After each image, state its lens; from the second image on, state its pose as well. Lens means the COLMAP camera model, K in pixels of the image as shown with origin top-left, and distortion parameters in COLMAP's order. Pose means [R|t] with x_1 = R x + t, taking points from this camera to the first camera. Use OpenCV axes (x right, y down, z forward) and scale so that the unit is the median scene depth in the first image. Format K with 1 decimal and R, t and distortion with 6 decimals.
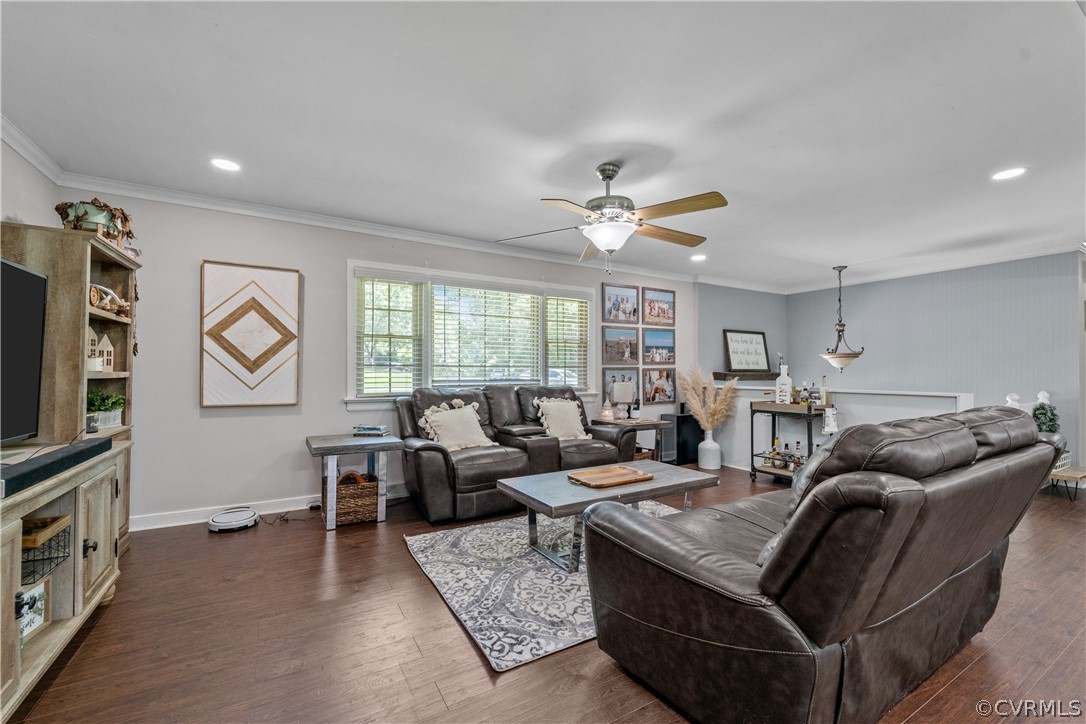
lens RADIAL K [[443.4, 0, 539.9], [0, 443.4, 366.1], [0, 0, 1]] dist [0.006558, -0.002702]
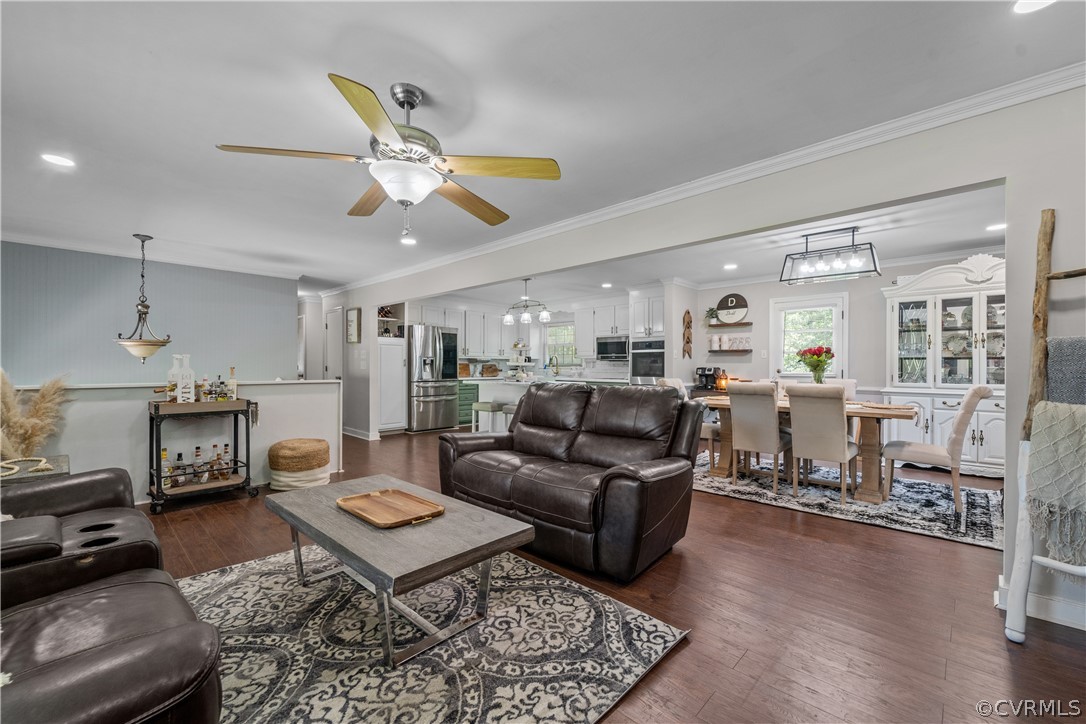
lens RADIAL K [[443.4, 0, 539.5], [0, 443.4, 367.5], [0, 0, 1]] dist [0.006558, -0.002702]
pose [[-0.278119, -0.006345, 0.960526, -0.392843], [-0.021040, 0.999779, 0.000513, 0.007695], [-0.960316, -0.020067, -0.278191, 0.619834]]
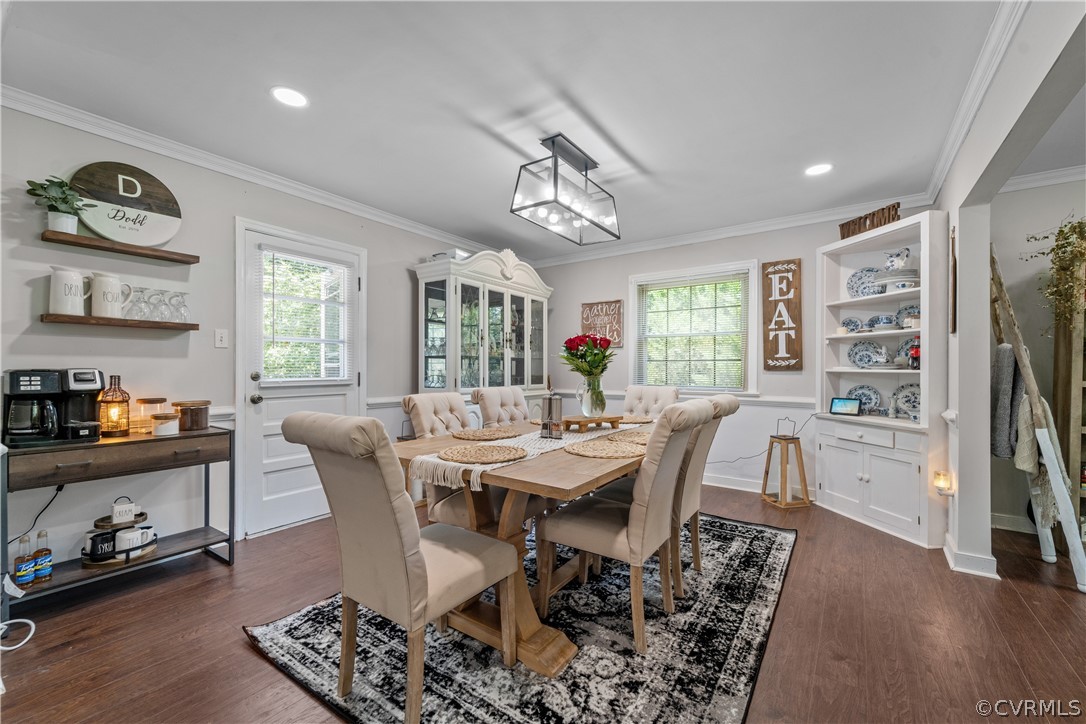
lens RADIAL K [[443.4, 0, 541.1], [0, 443.4, 370.3], [0, 0, 1]] dist [0.006558, -0.002702]
pose [[-0.907602, -0.002628, -0.419823, 0.627896], [0.003997, 0.999881, -0.014899, 0.005960], [0.419813, -0.015200, -0.907483, 0.283291]]
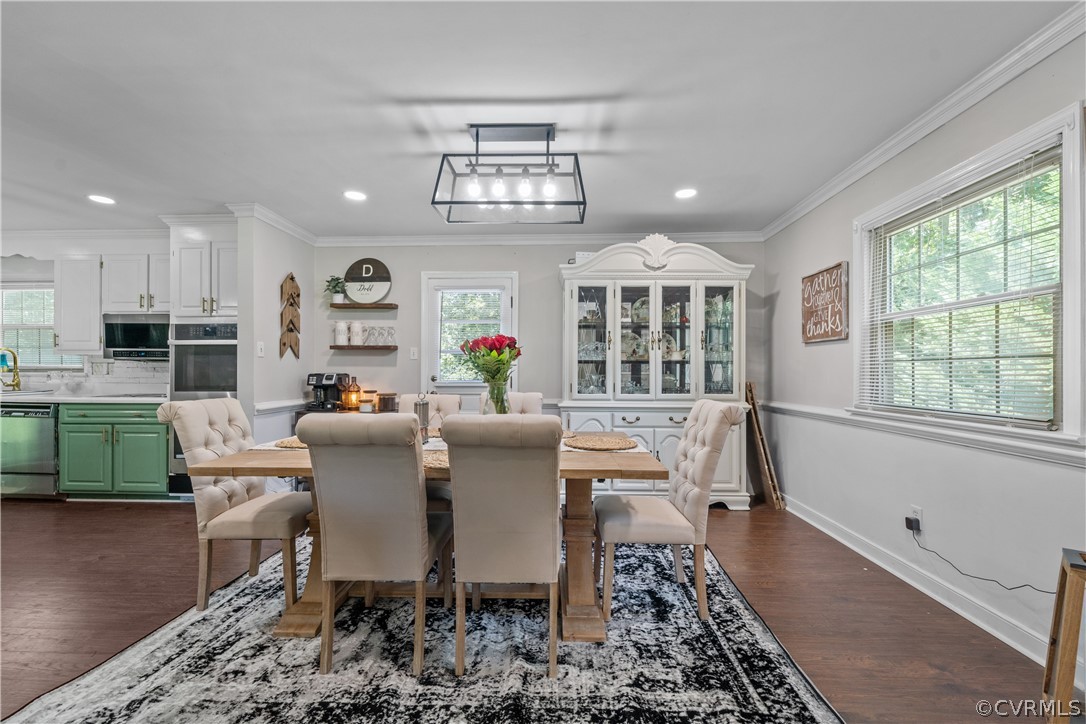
lens RADIAL K [[443.4, 0, 541.1], [0, 443.4, 370.0], [0, 0, 1]] dist [0.006558, -0.002702]
pose [[-0.842613, -0.002791, 0.538513, 0.034295], [-0.015121, 0.999715, -0.018478, -0.000728], [-0.538308, -0.023713, -0.842415, 0.186169]]
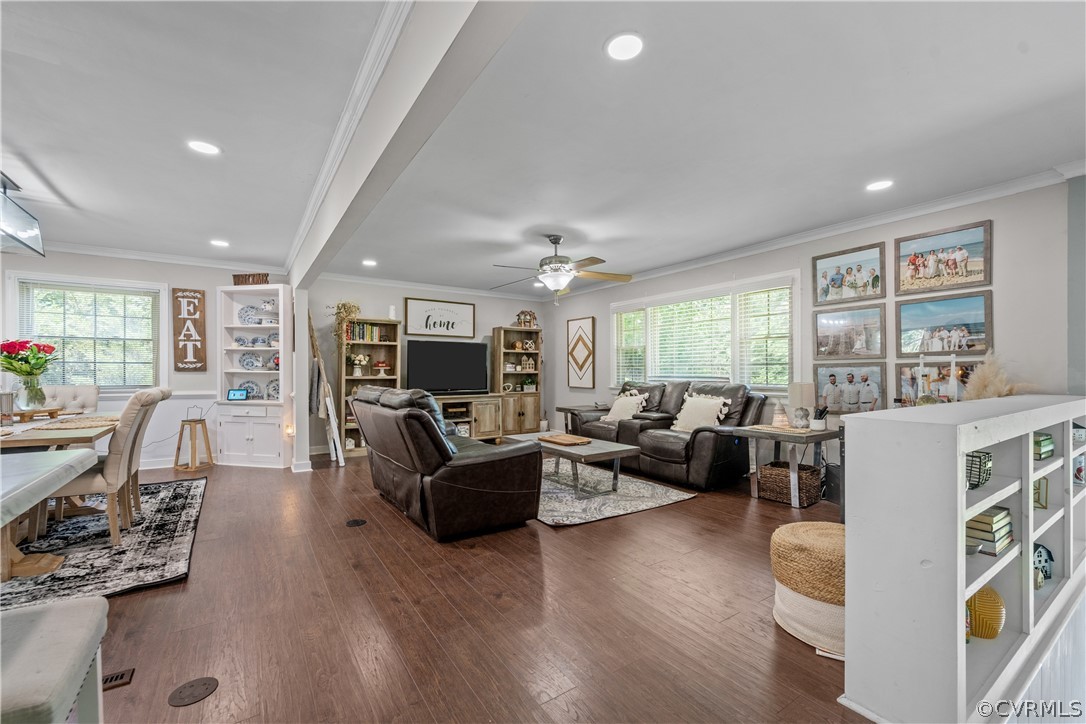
lens RADIAL K [[443.4, 0, 536.5], [0, 443.4, 375.8], [0, 0, 1]] dist [0.006558, -0.002702]
pose [[0.062880, 0.006986, -0.997997, 1.048008], [0.015825, 0.999843, 0.007996, 0.011848], [0.997896, -0.016296, 0.062760, 0.520229]]
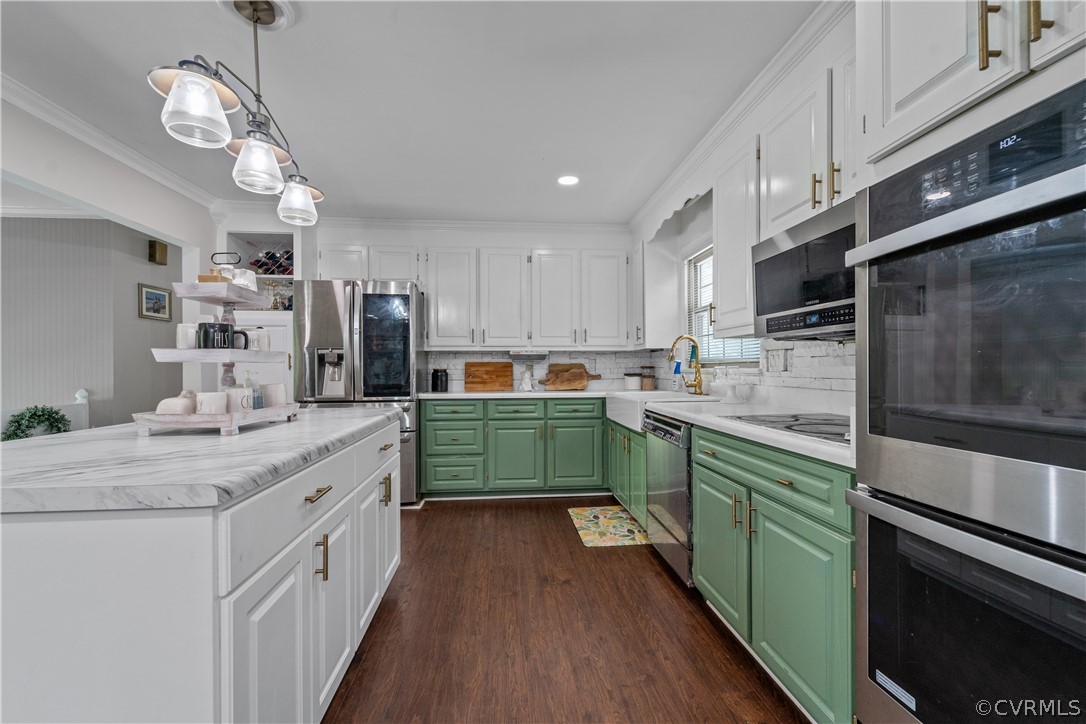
lens RADIAL K [[443.4, 0, 546.3], [0, 443.4, 371.8], [0, 0, 1]] dist [0.006558, -0.002702]
pose [[0.418684, -0.010777, 0.908068, 0.767781], [-0.011217, 0.999792, 0.017038, 0.000249], [-0.908063, -0.017319, 0.418476, -0.085458]]
